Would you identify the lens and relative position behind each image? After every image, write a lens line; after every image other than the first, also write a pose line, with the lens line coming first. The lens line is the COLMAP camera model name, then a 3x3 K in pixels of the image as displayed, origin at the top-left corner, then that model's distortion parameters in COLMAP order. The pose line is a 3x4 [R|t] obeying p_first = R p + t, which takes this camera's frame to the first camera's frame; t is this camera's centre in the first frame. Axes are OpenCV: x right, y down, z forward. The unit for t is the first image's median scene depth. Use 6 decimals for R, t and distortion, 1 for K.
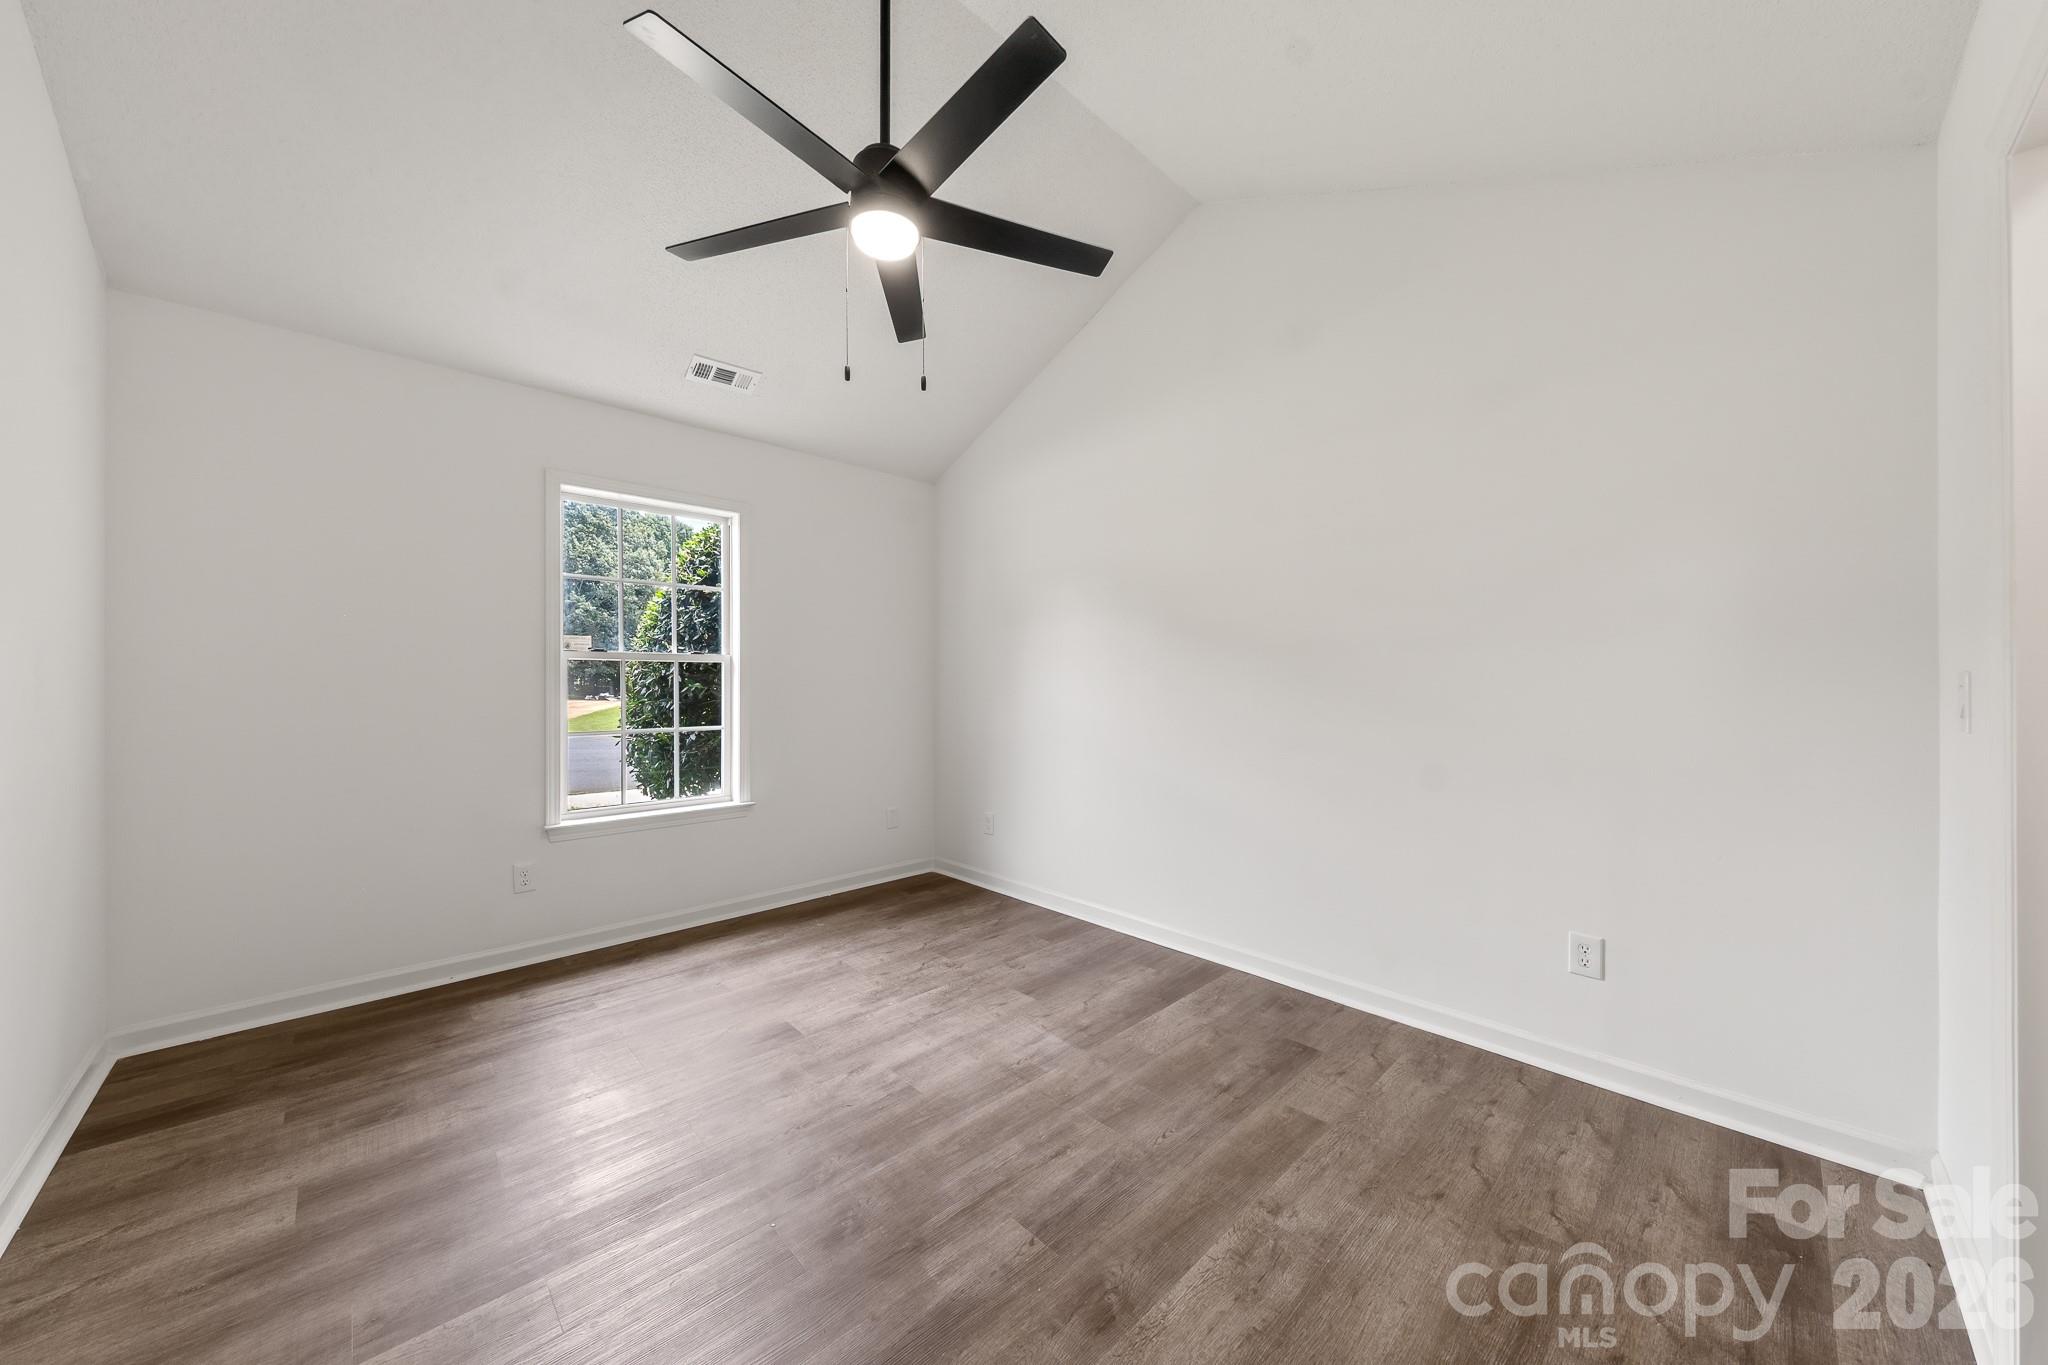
lens RADIAL K [[711.0, 0, 1031.4], [0, 711.0, 685.5], [0, 0, 1]] dist [-0.003504, -0.000031]
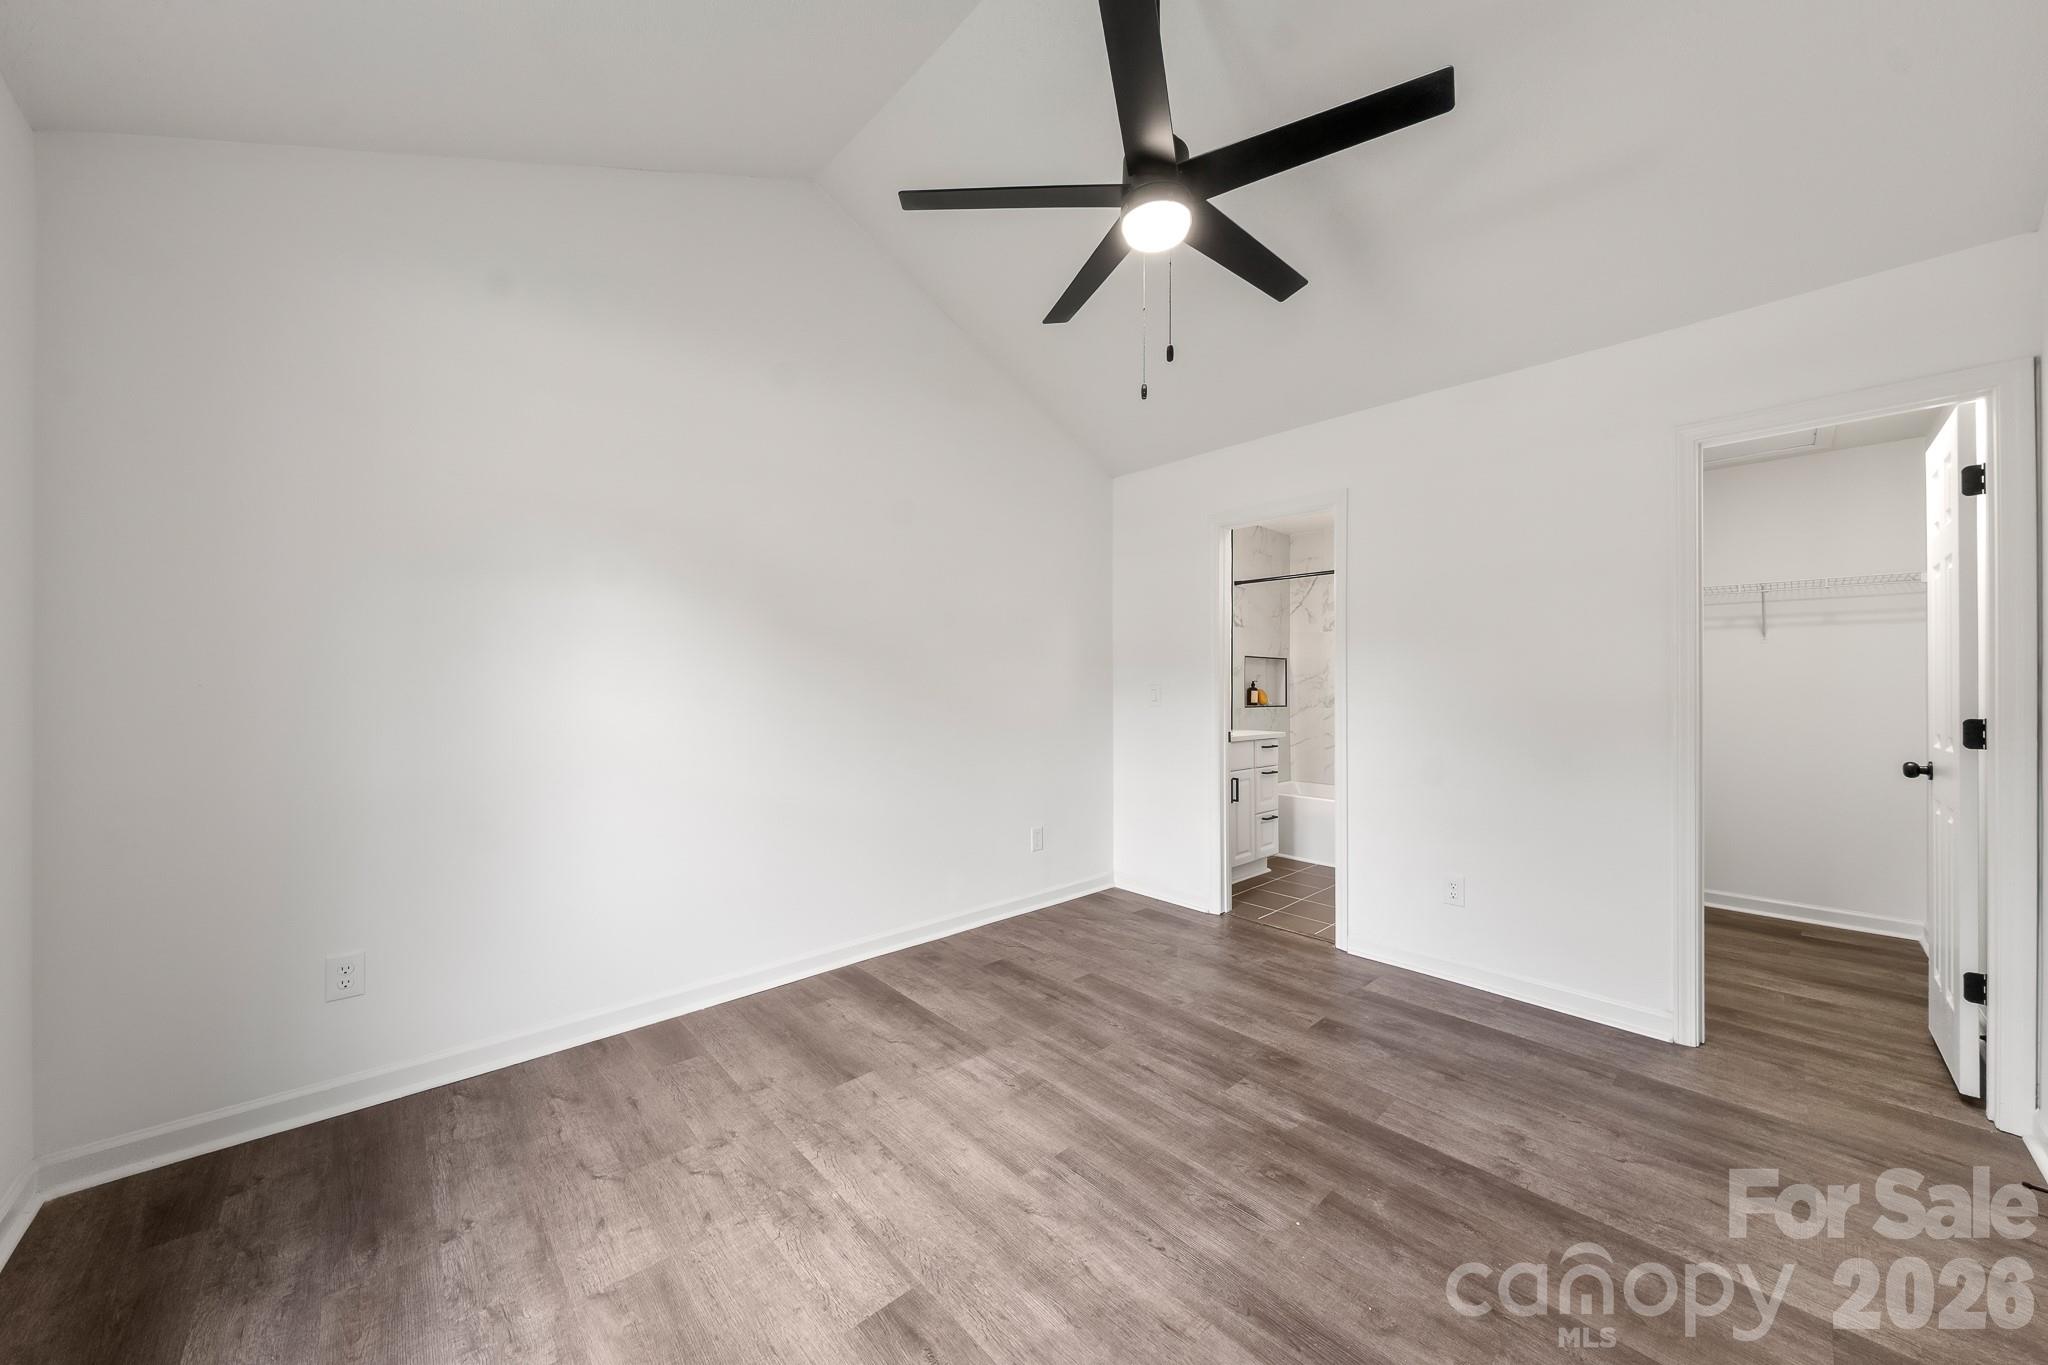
lens RADIAL K [[711.0, 0, 1037.3], [0, 711.0, 673.2], [0, 0, 1]] dist [-0.003504, -0.000031]
pose [[0.016017, 0.009549, 0.999826, -0.910714], [0.002772, 0.999950, -0.009594, -0.010614], [-0.999868, 0.002925, 0.015990, 0.887193]]
